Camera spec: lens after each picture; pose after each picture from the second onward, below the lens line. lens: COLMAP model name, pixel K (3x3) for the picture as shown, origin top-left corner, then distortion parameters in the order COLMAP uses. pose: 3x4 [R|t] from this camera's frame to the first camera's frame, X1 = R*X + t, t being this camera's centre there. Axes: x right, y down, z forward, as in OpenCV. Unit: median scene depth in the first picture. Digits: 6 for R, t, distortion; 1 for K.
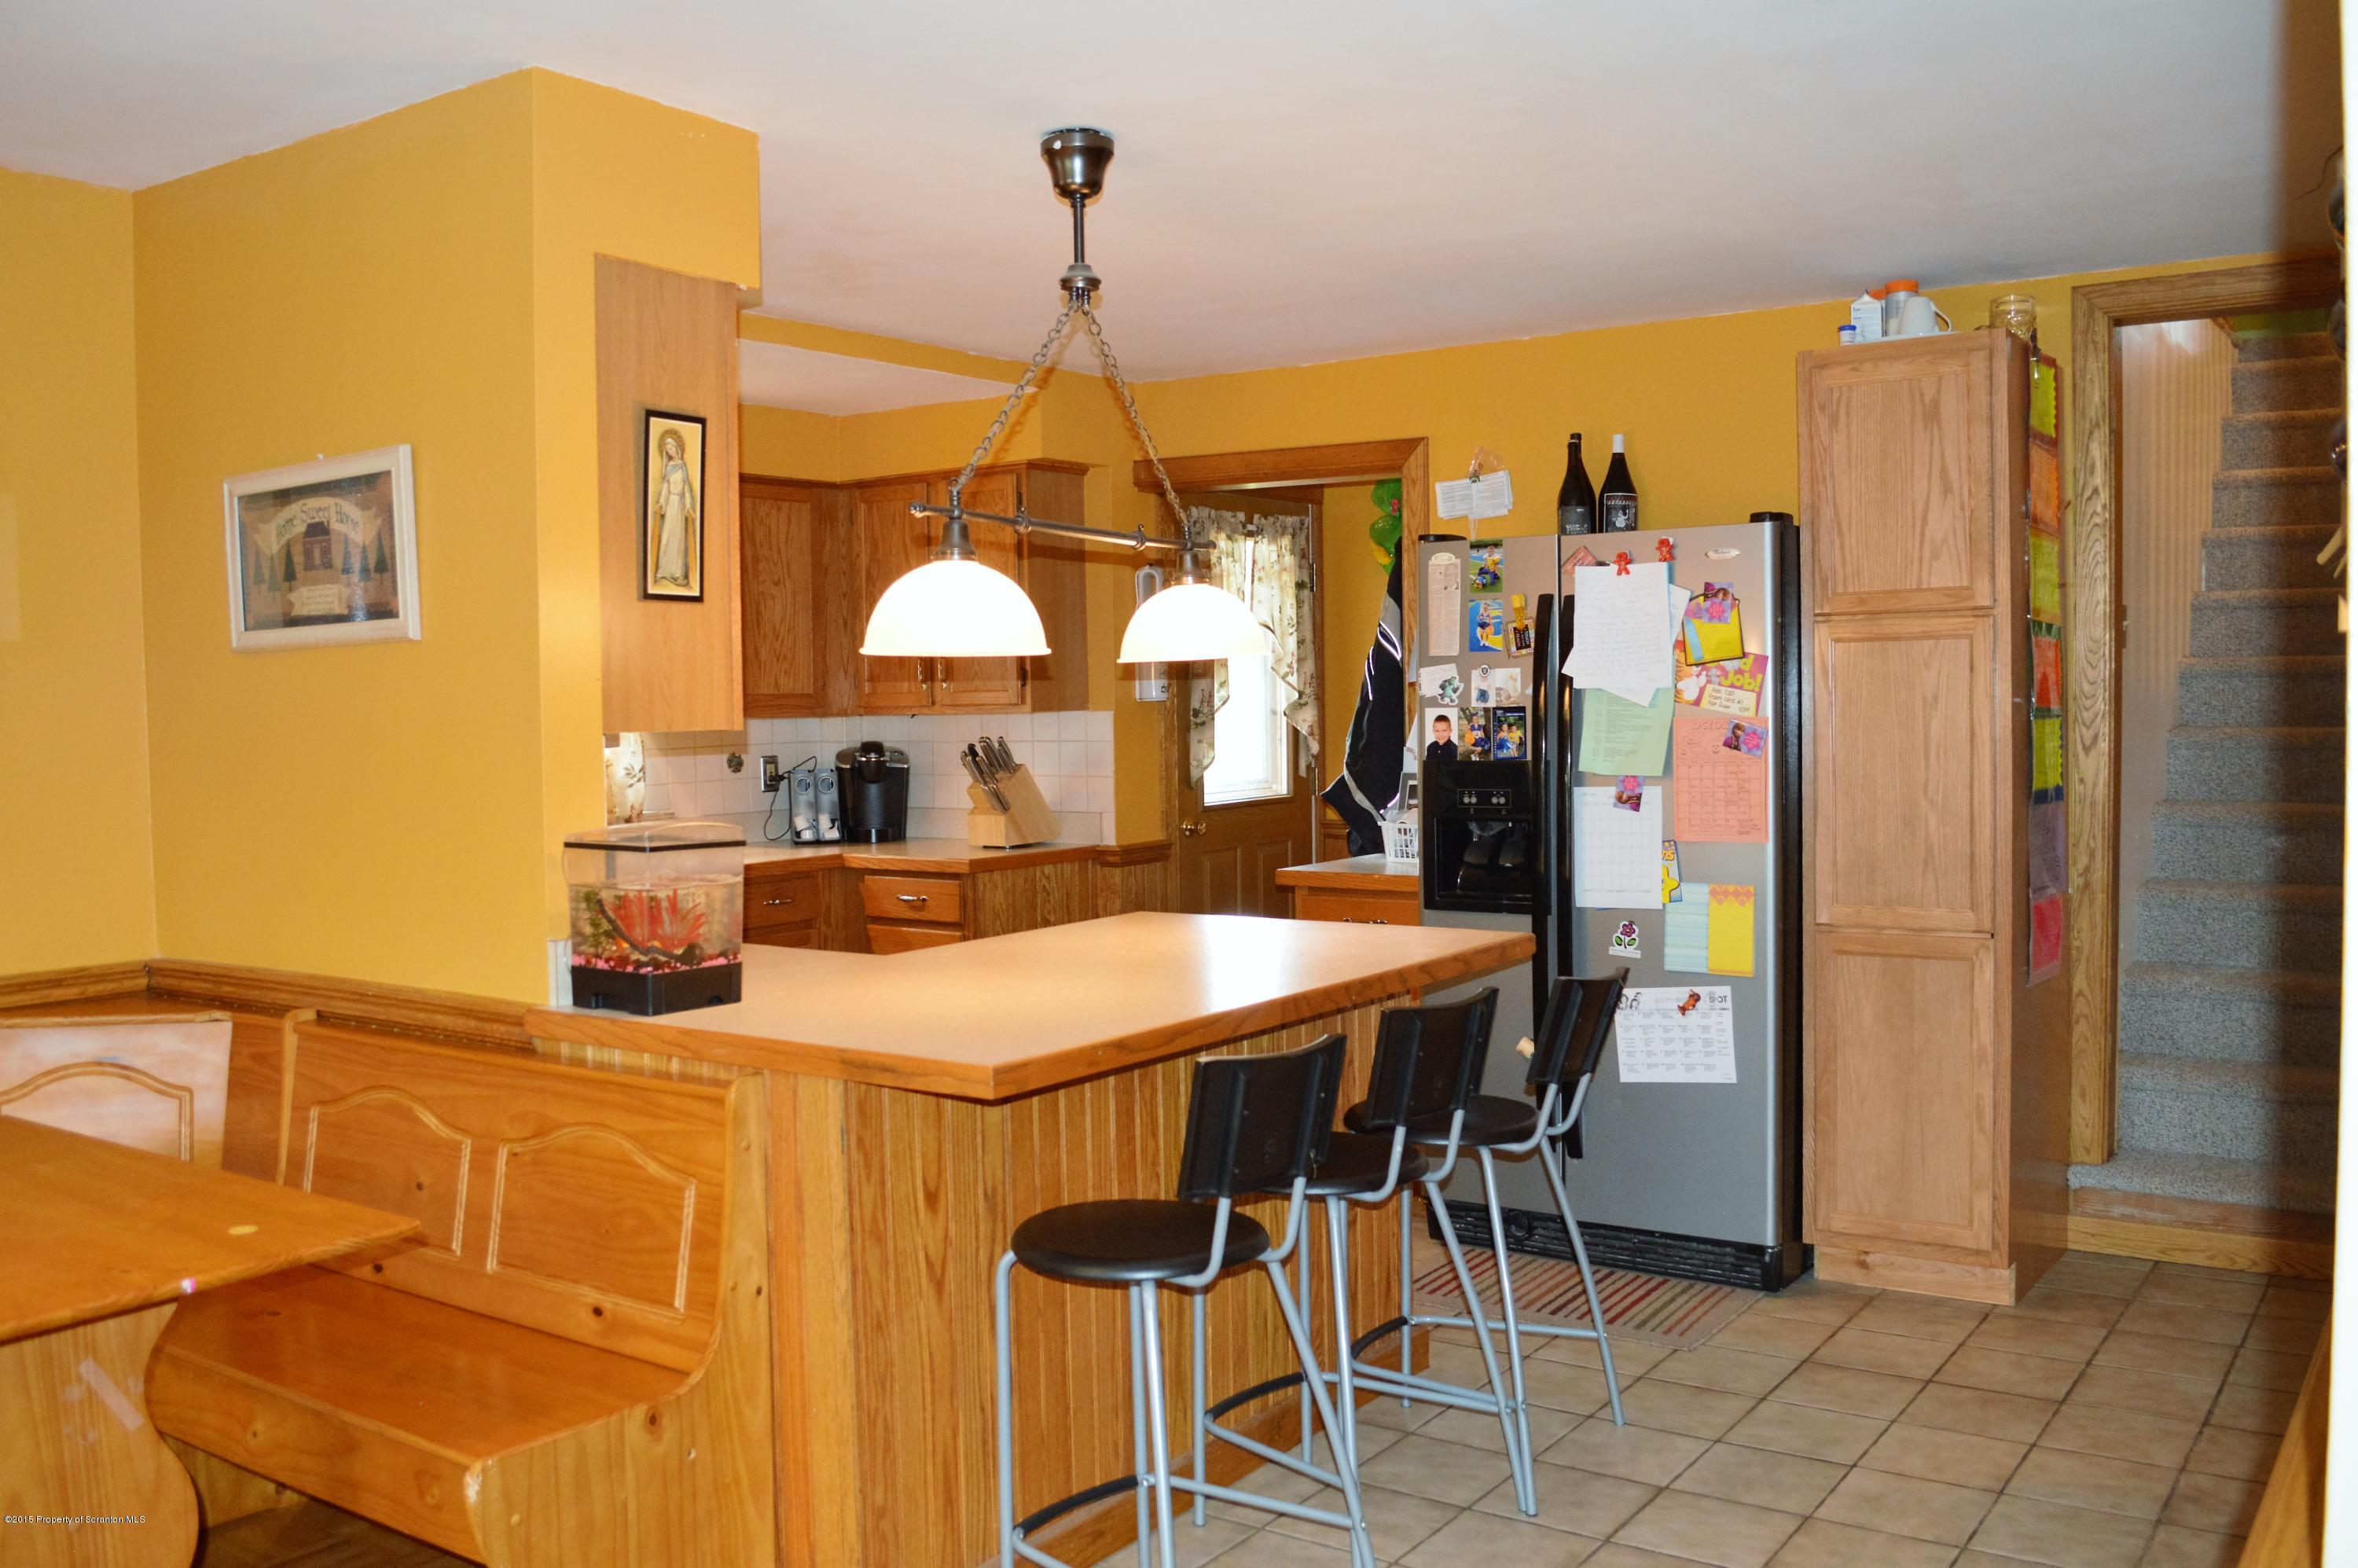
lens RADIAL K [[1947.5, 0, 1179.3], [0, 1947.5, 769.0], [0, 0, 1]] dist [-0.060261, -0.009436]
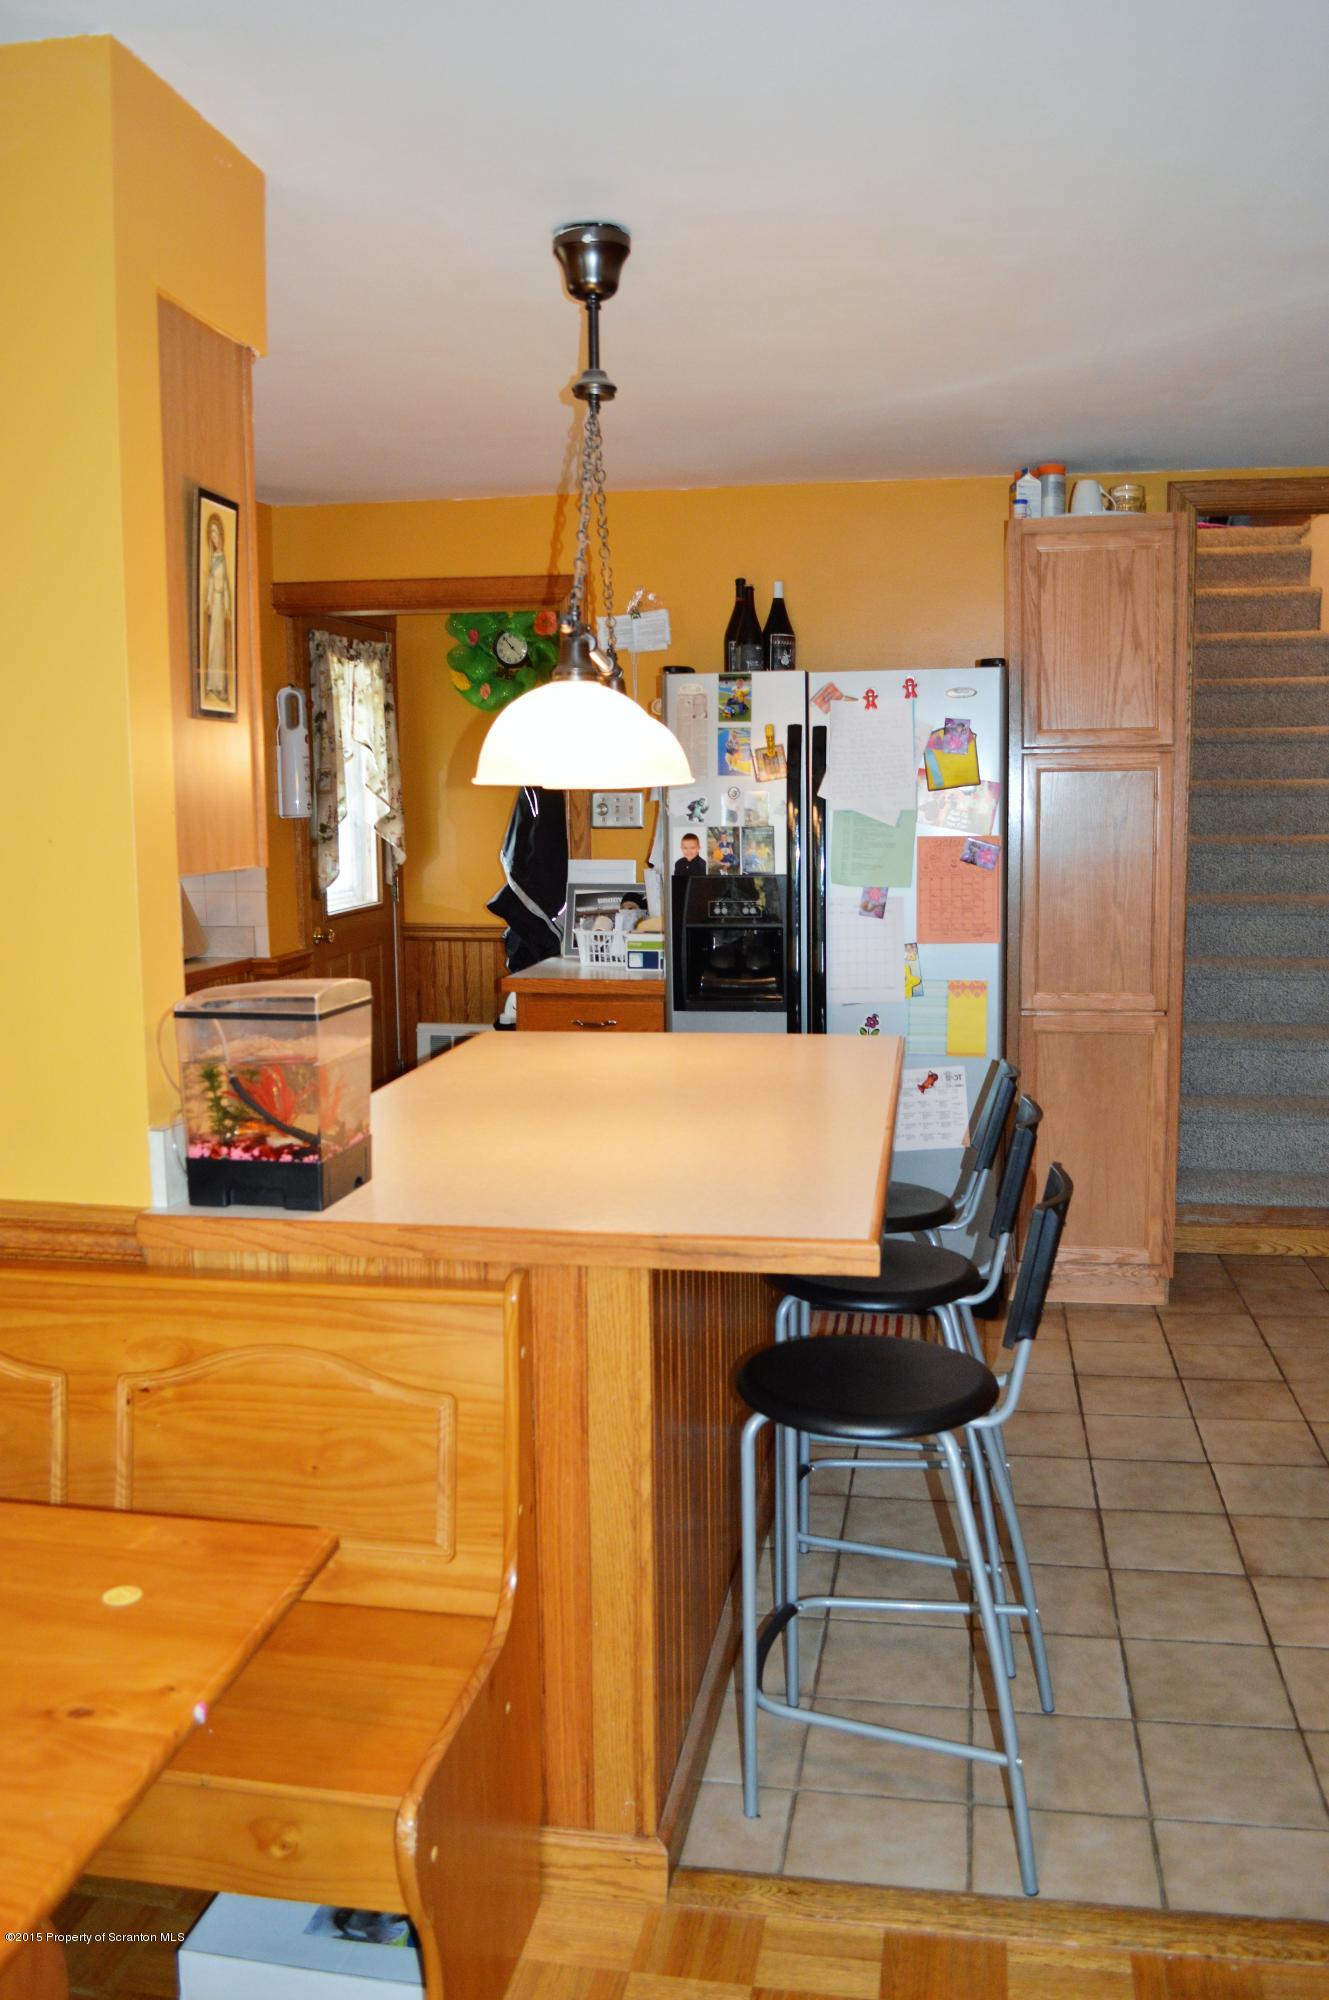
lens RADIAL K [[1599.1, 0, 664.5], [0, 1599.1, 1000.0], [0, 0, 1]] dist [-0.069647, 0.005386]
pose [[0.908433, -0.049980, 0.415031, -0.288053], [0.013379, 0.995794, 0.090633, -0.018194], [-0.417815, -0.076782, 0.905282, 0.210150]]
